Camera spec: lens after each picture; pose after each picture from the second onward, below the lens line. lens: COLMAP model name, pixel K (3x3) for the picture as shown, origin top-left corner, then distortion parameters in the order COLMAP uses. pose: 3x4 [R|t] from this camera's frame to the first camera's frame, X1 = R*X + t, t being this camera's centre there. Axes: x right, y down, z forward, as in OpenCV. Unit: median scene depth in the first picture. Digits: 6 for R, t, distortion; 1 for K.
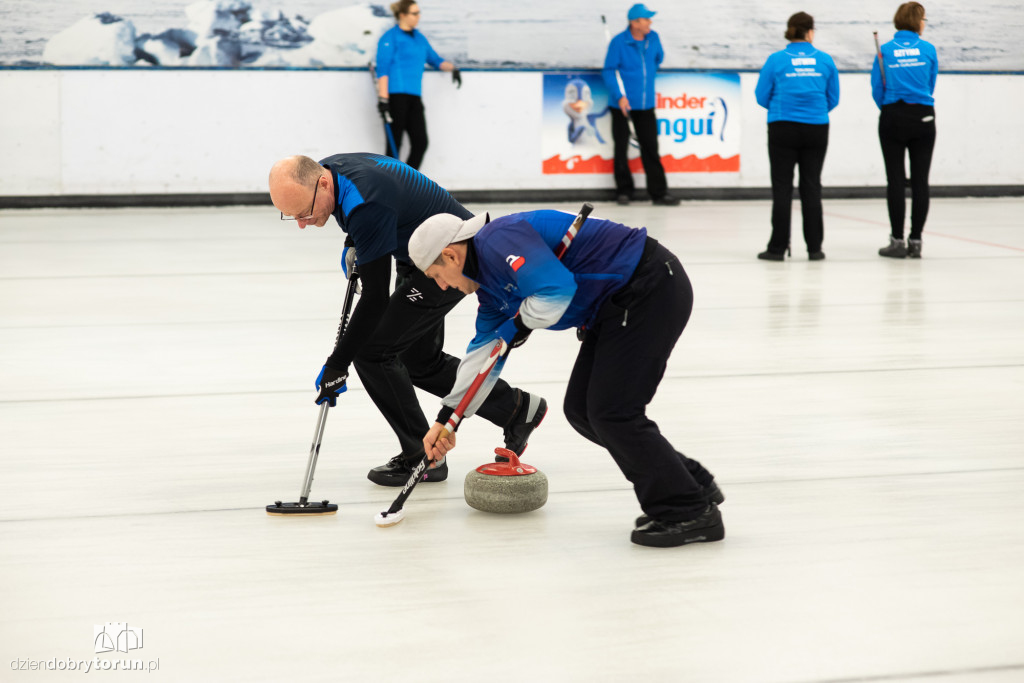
lens RADIAL K [[2568.4, 0, 514.1], [0, 2568.4, 346.6], [0, 0, 1]] dist [-0.036251, 0.000000]
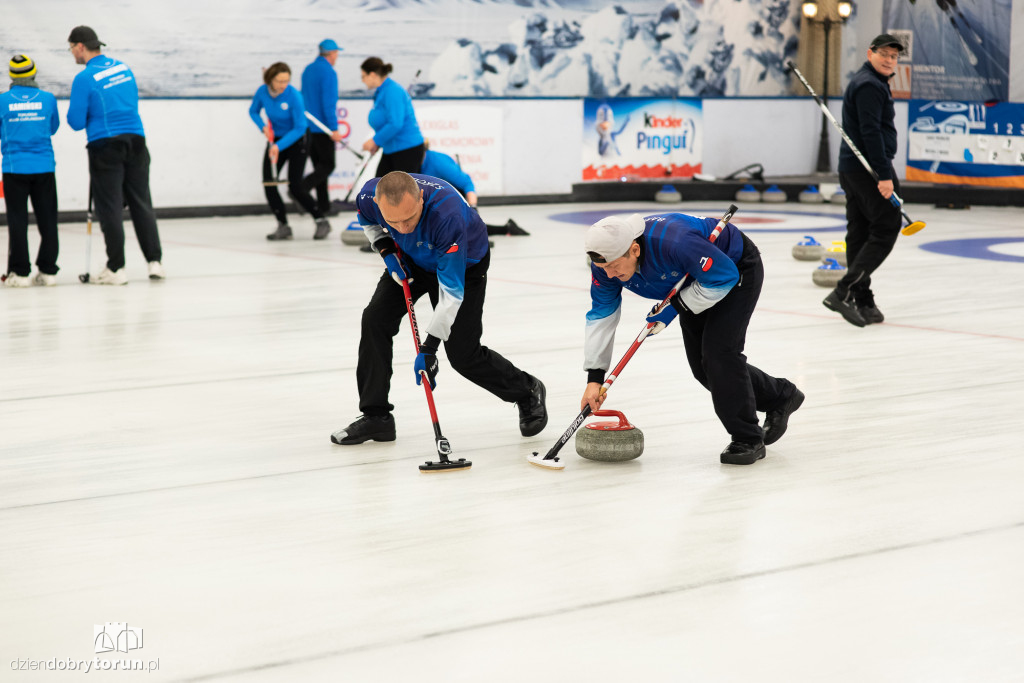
lens RADIAL K [[2664.9, 0, 565.5], [0, 2664.9, 309.4], [0, 0, 1]] dist [-0.072354, 0.000000]
pose [[0.907351, -0.038172, 0.418637, -0.147040], [0.049486, 0.998644, -0.016196, 0.003608], [-0.417451, 0.035412, 0.908009, -0.038674]]
